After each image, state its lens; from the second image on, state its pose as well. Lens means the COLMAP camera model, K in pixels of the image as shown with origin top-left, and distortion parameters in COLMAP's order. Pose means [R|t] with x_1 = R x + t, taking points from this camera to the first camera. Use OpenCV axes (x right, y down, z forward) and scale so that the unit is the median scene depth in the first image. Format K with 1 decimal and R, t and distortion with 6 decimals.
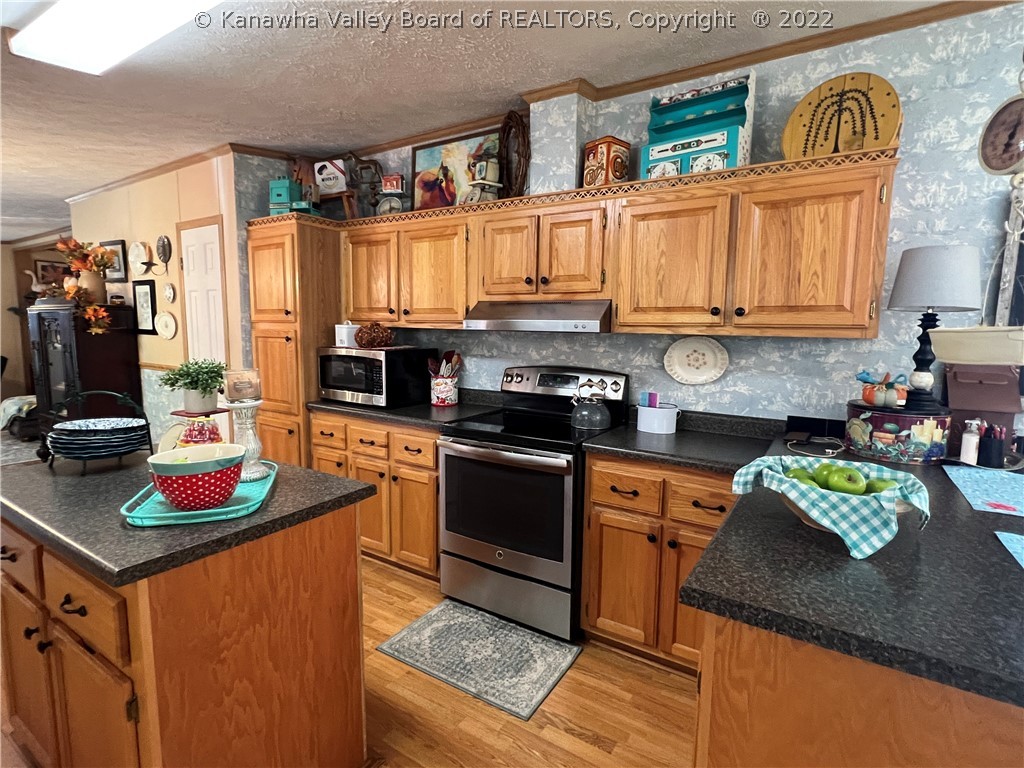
lens RADIAL K [[508.4, 0, 506.6], [0, 508.4, 382.5], [0, 0, 1]] dist [-0.003152, 0.000938]
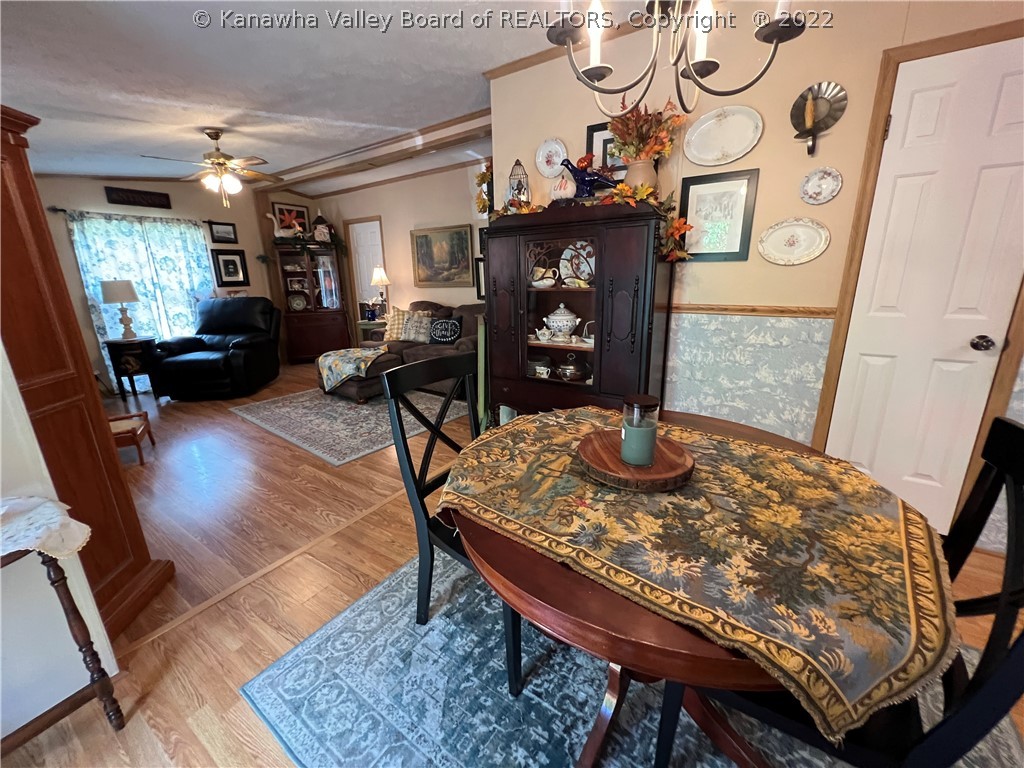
lens RADIAL K [[408.9, 0, 508.4], [0, 408.9, 381.9], [0, 0, 1]] dist [-0.003394, 0.000200]
pose [[0.999300, -0.028803, -0.023889, -1.573997], [0.032014, 0.988582, 0.147246, -0.040669], [0.019375, -0.147908, 0.988811, 0.714123]]
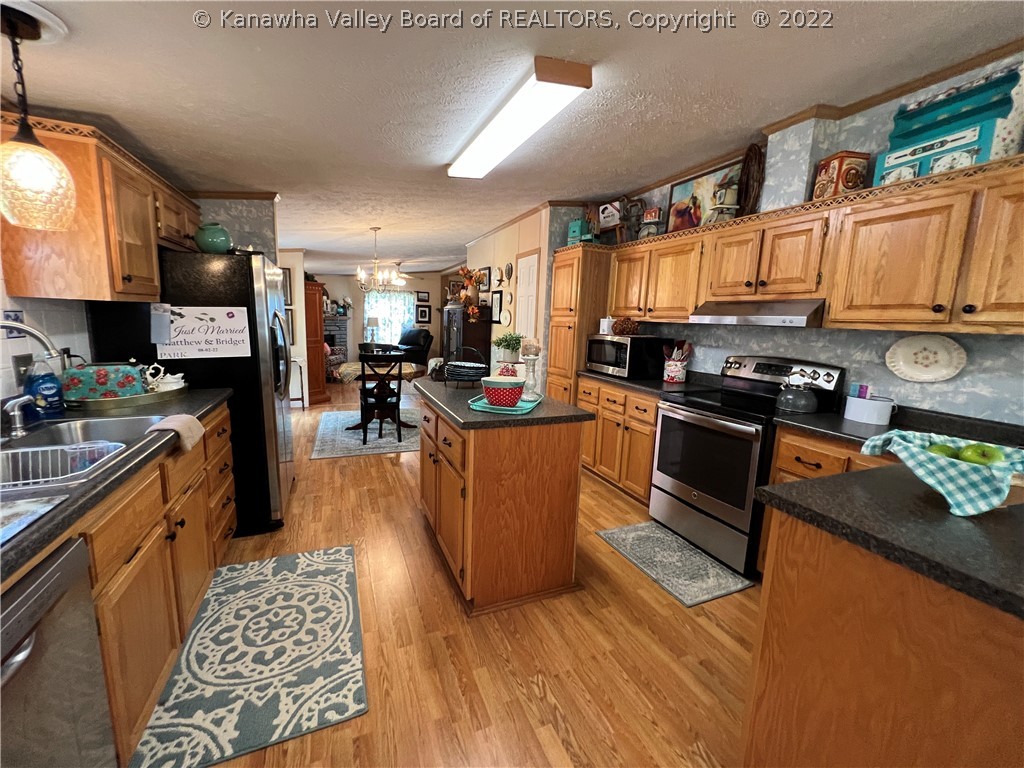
lens RADIAL K [[408.9, 0, 507.8], [0, 408.9, 380.6], [0, 0, 1]] dist [-0.003394, 0.000200]
pose [[0.825246, 0.103904, -0.555134, 0.136842], [-0.093320, 0.994507, 0.047414, 0.039075], [0.557011, 0.012677, 0.830409, -0.137903]]
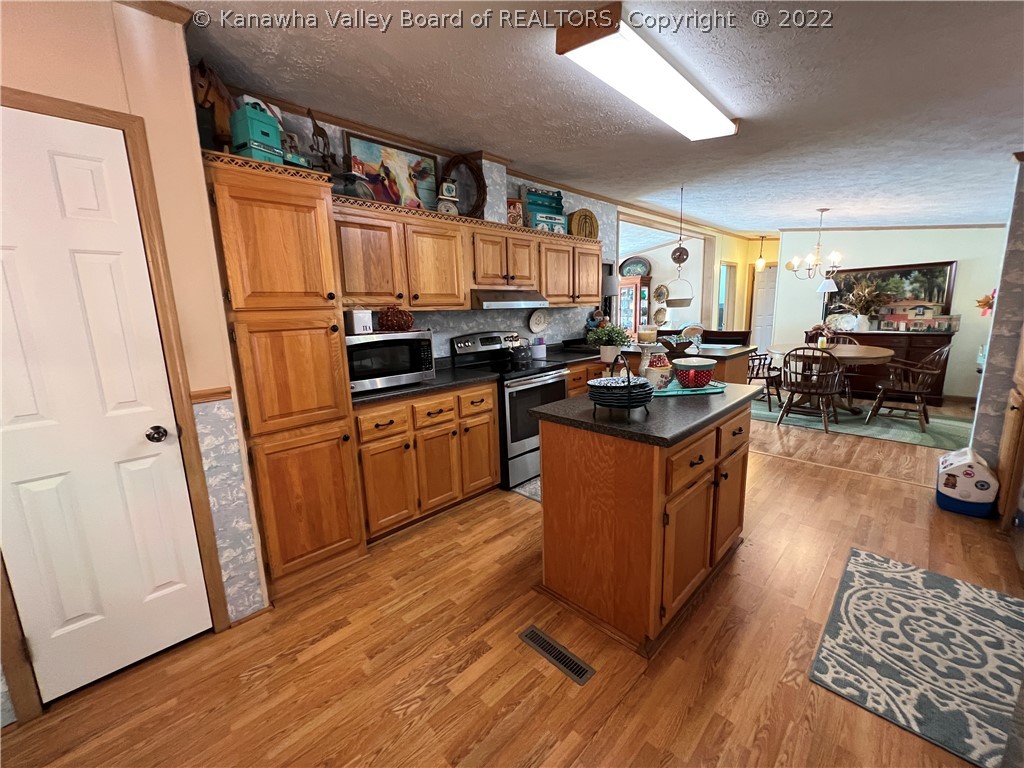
lens RADIAL K [[408.9, 0, 510.6], [0, 408.9, 381.6], [0, 0, 1]] dist [-0.003394, 0.000200]
pose [[0.222917, -0.189262, 0.956288, -1.270785], [0.145635, 0.976429, 0.159300, -0.081621], [-0.963897, 0.103759, 0.245226, 0.708086]]
